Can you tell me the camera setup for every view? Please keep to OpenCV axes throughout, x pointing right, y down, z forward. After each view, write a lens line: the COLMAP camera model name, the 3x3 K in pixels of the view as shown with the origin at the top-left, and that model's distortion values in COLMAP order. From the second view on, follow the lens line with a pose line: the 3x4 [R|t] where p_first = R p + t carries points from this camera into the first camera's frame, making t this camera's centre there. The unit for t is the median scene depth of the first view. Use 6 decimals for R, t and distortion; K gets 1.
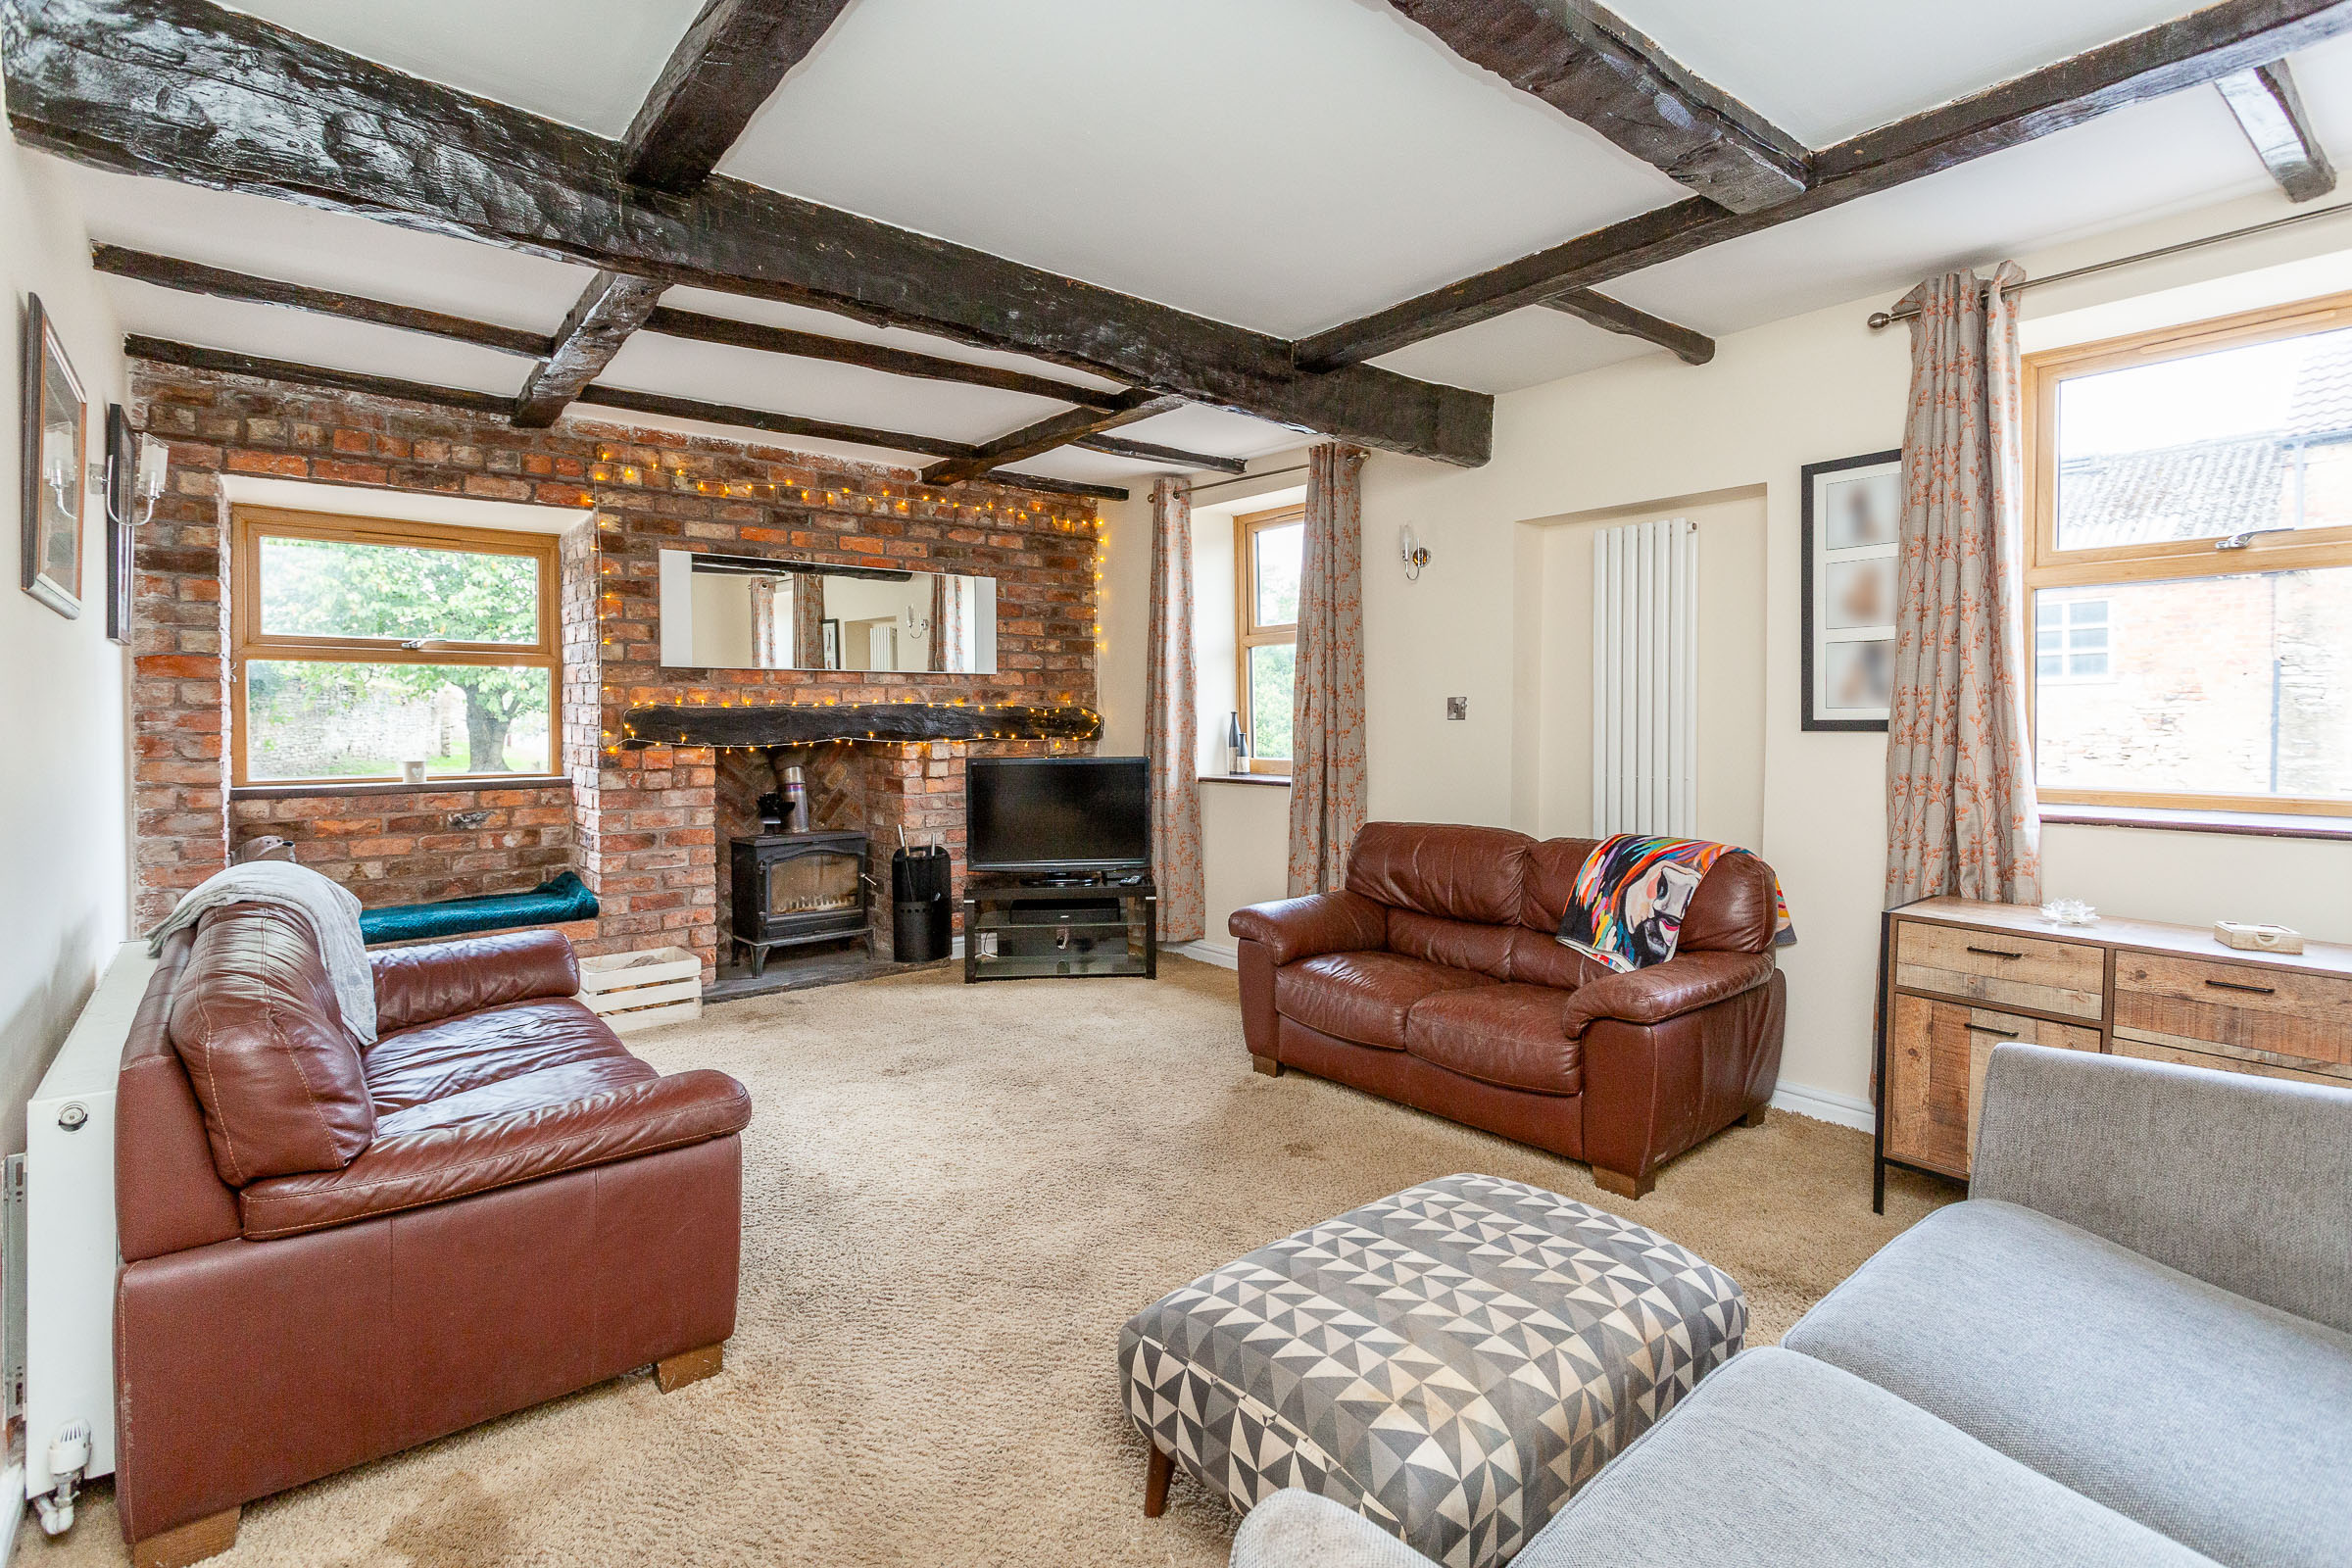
lens RADIAL K [[1120.2, 0, 1175.0], [0, 1120.2, 739.9], [0, 0, 1]] dist [-0.000772, 0.000517]
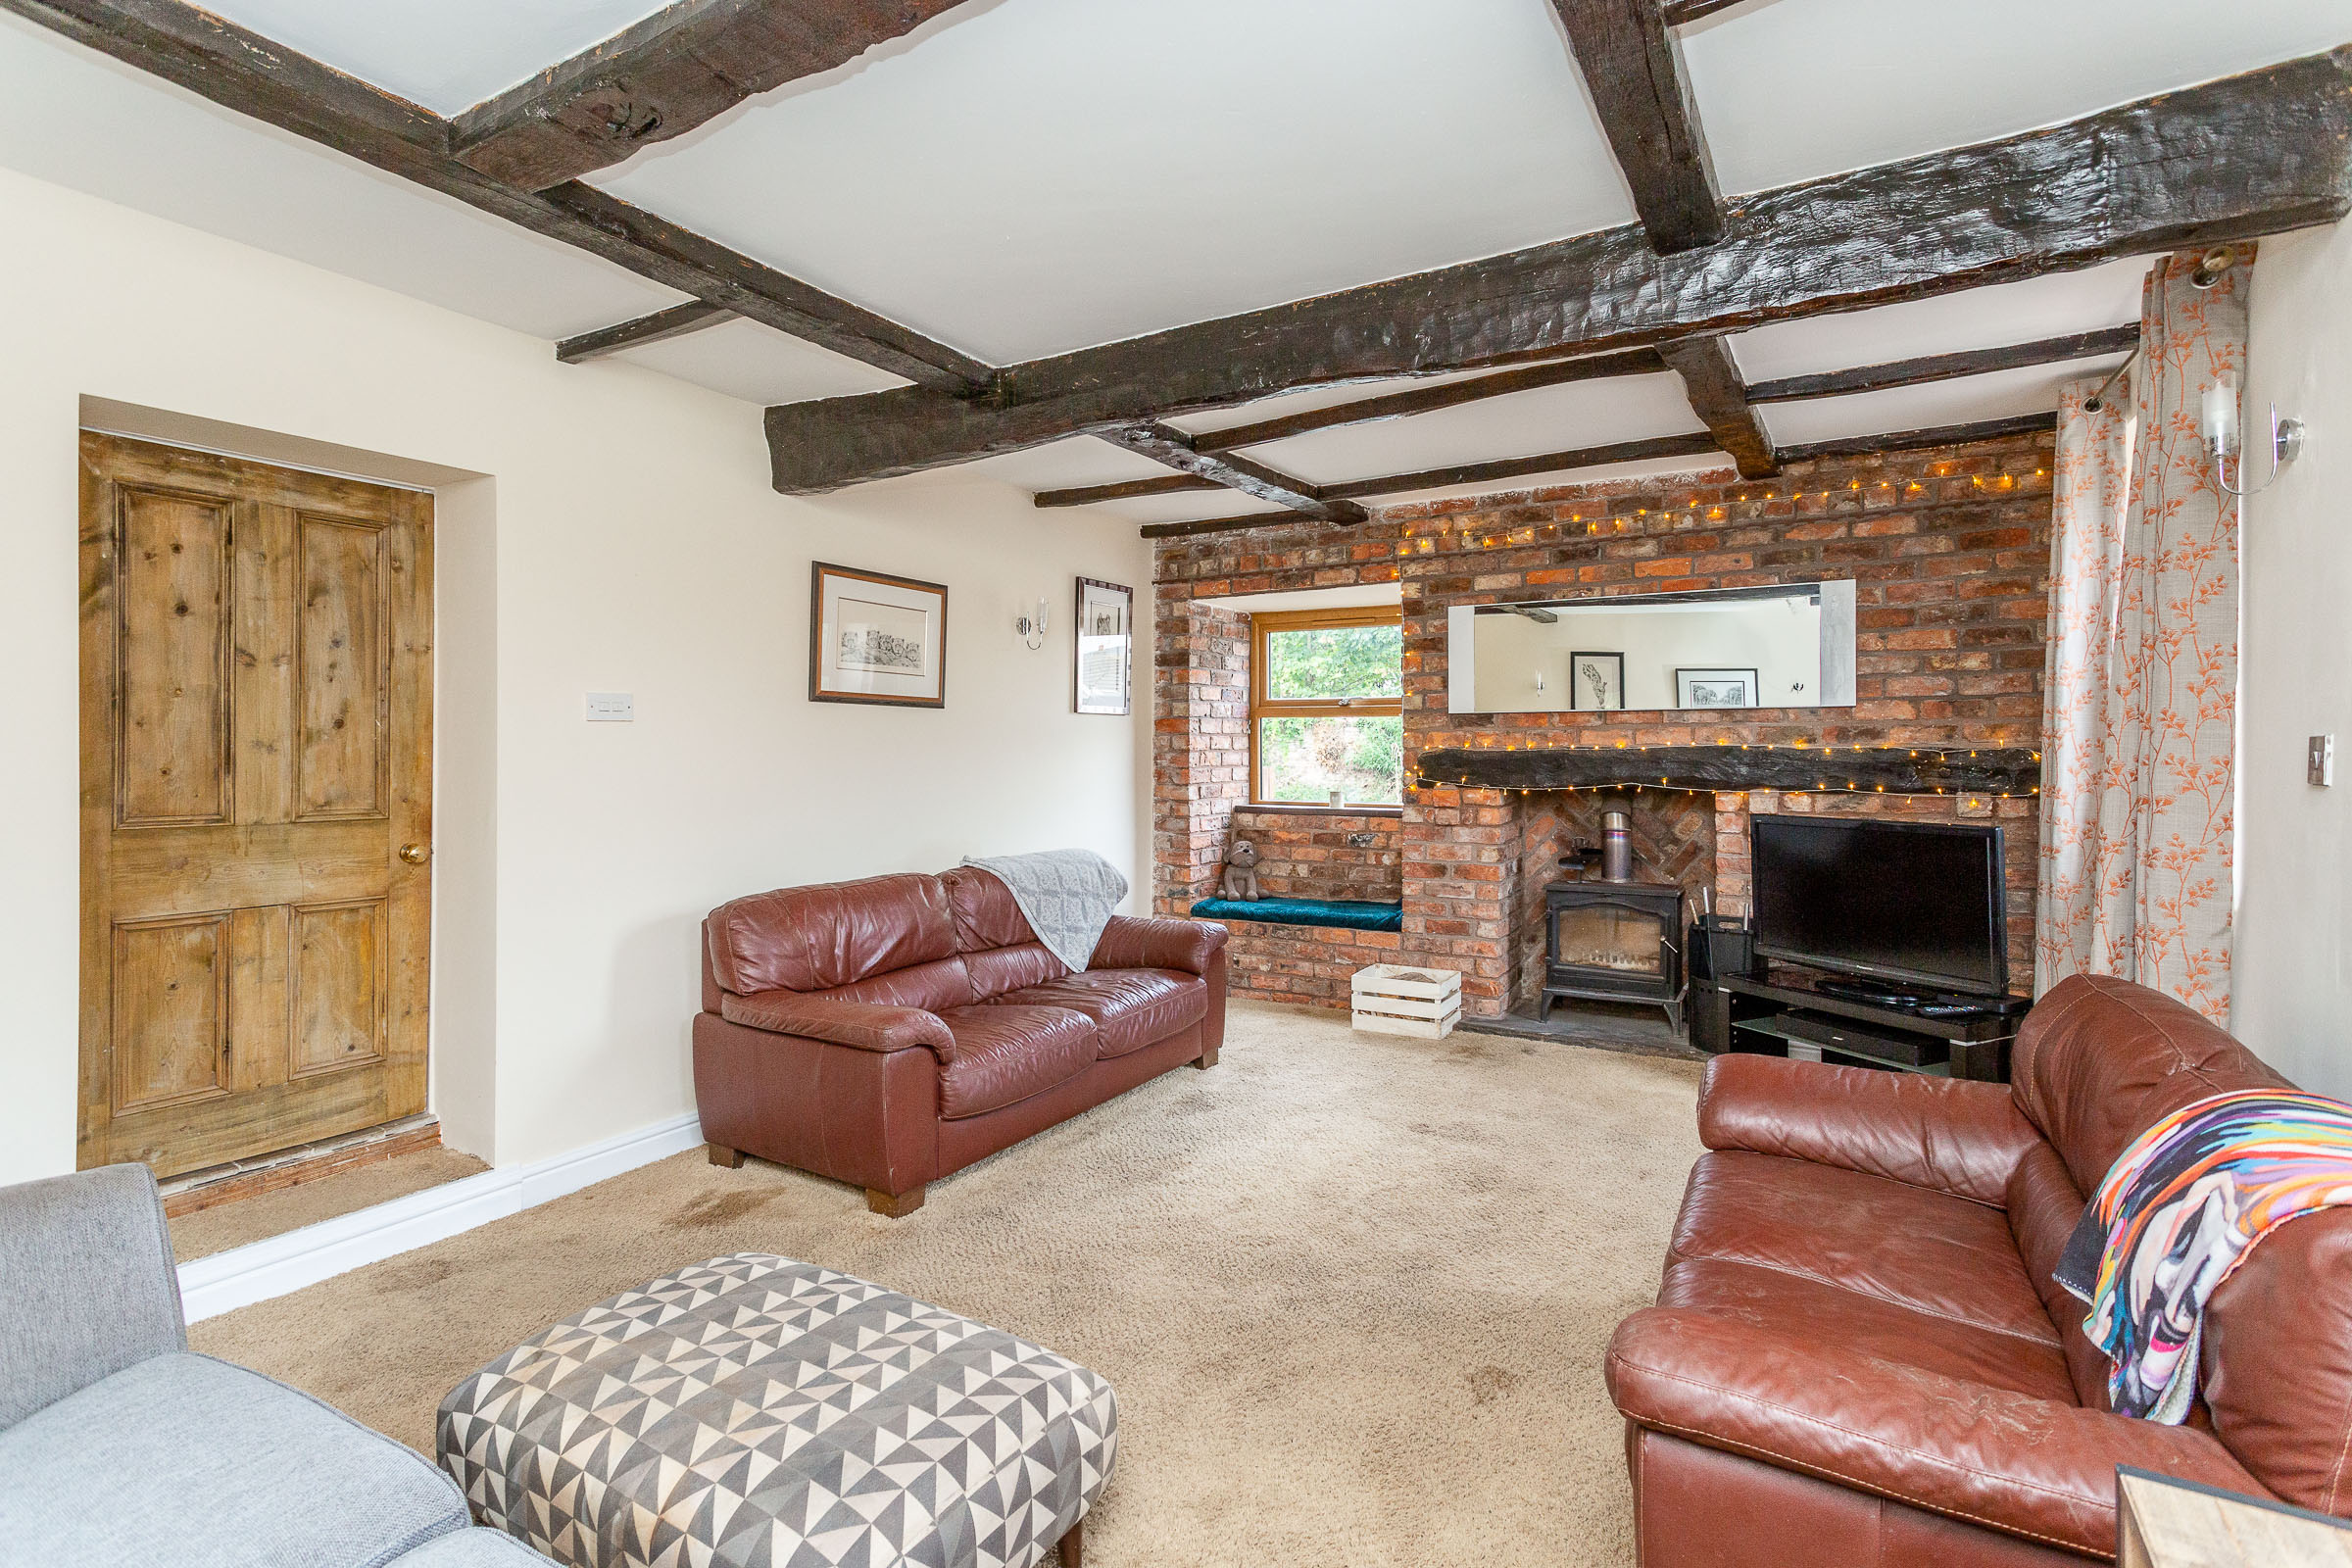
lens RADIAL K [[1116.5, 0, 1178.4], [0, 1116.5, 752.9], [0, 0, 1]] dist [-0.001195, 0.000347]
pose [[0.335409, 0.004665, -0.942061, 0.481120], [-0.021428, 0.999767, -0.002679, -0.018053], [0.941829, 0.021085, 0.335430, 0.381671]]
